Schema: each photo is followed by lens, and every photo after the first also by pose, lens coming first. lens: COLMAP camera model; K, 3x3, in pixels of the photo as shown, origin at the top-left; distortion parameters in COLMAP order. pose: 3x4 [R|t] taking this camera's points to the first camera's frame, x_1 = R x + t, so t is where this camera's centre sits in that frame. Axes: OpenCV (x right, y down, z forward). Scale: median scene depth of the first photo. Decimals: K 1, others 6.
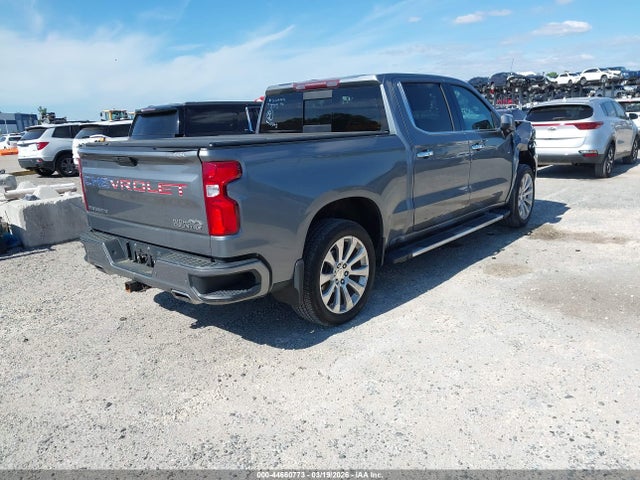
lens RADIAL K [[507.0, 0, 320.0], [0, 507.0, 240.0], [0, 0, 1]] dist [-0.002718, -0.000832]
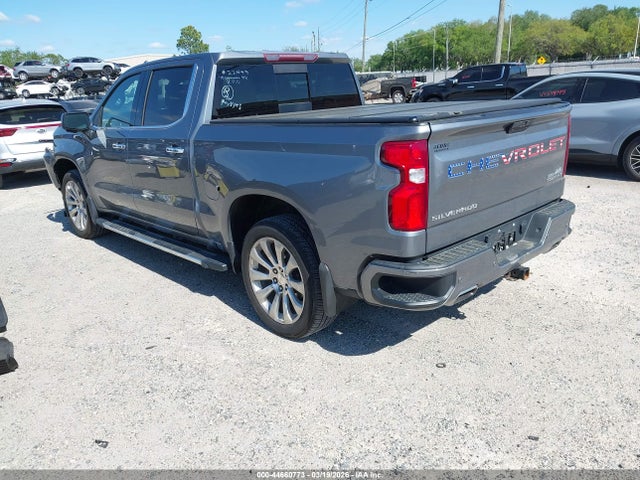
lens RADIAL K [[507.0, 0, 320.0], [0, 507.0, 240.0], [0, 0, 1]] dist [-0.002718, -0.000832]
pose [[0.099094, -0.245755, 0.964254, -0.918975], [0.280764, 0.936556, 0.209842, -0.178492], [-0.954648, 0.249933, 0.161806, 0.883106]]
